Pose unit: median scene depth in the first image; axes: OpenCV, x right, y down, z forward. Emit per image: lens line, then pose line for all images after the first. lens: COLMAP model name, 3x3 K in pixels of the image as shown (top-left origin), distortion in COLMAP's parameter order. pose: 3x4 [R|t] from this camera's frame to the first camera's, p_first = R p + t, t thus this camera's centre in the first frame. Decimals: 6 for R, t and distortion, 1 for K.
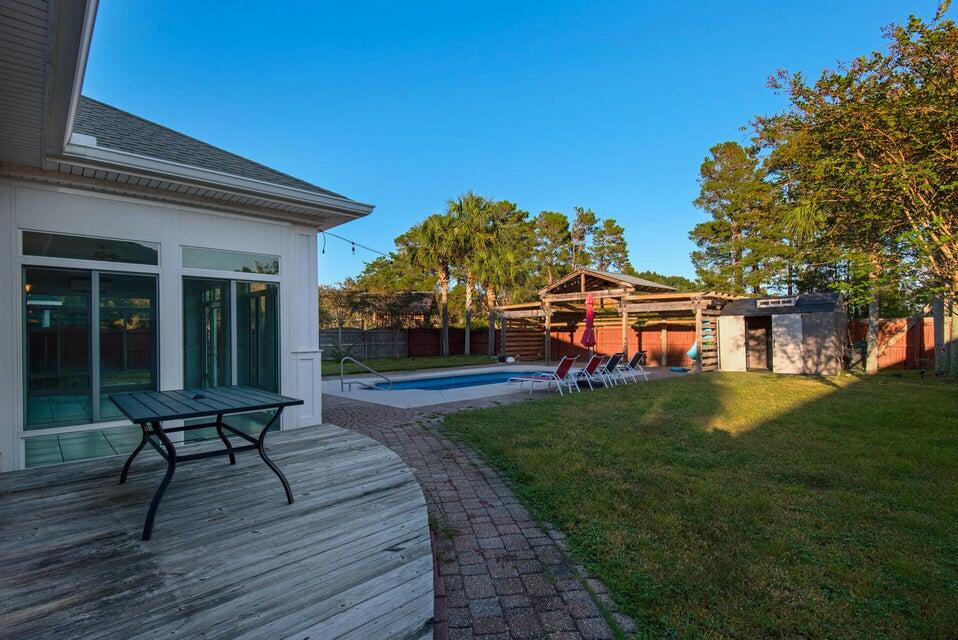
lens RADIAL K [[461.2, 0, 478.0], [0, 461.2, 333.5], [0, 0, 1]] dist [0.000901, 0.000151]
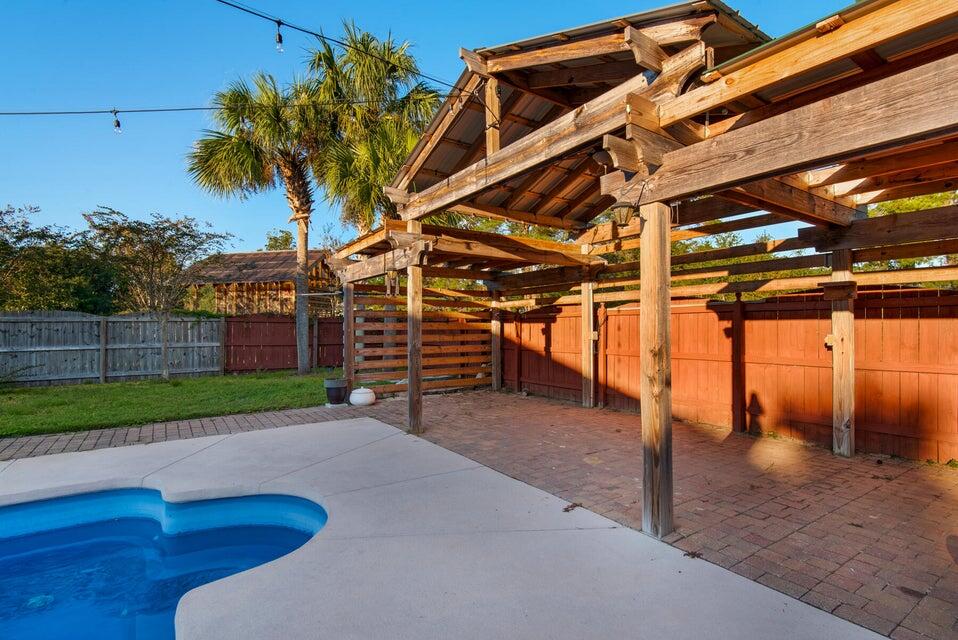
lens RADIAL K [[476.4, 0, 478.2], [0, 476.4, 327.1], [0, 0, 1]] dist [-0.000100, -0.000018]
pose [[0.988448, 0.006067, -0.151439, 0.238091], [-0.006072, 0.999981, 0.000433, 0.001245], [0.151439, 0.000492, 0.988466, 0.687493]]
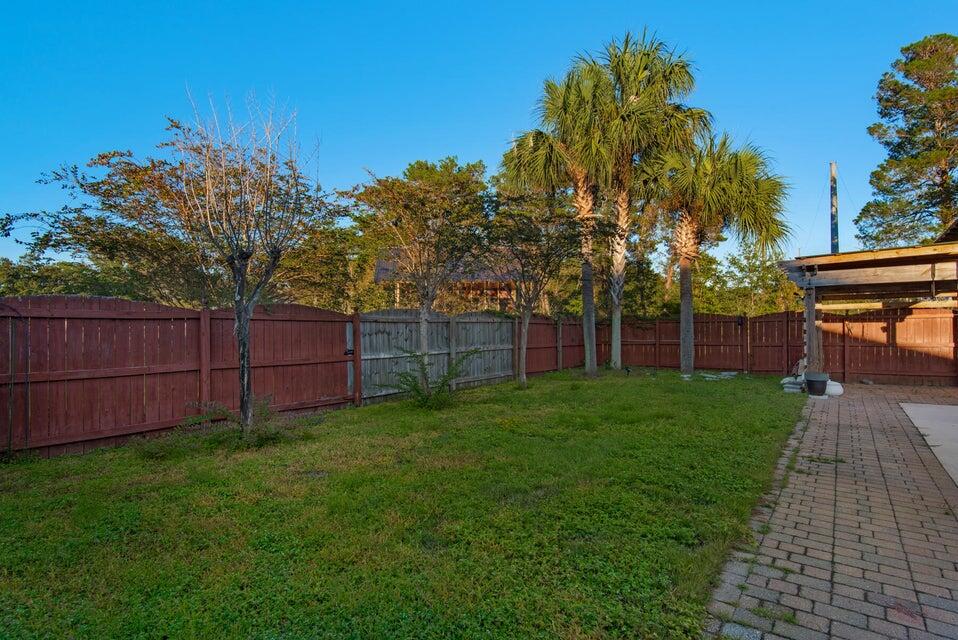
lens RADIAL K [[476.4, 0, 478.2], [0, 476.4, 327.1], [0, 0, 1]] dist [-0.000100, -0.000018]
pose [[0.978405, 0.000004, 0.206699, -0.370866], [0.001515, 0.999973, -0.007192, 0.006831], [-0.206694, 0.007350, 0.978378, 0.691435]]
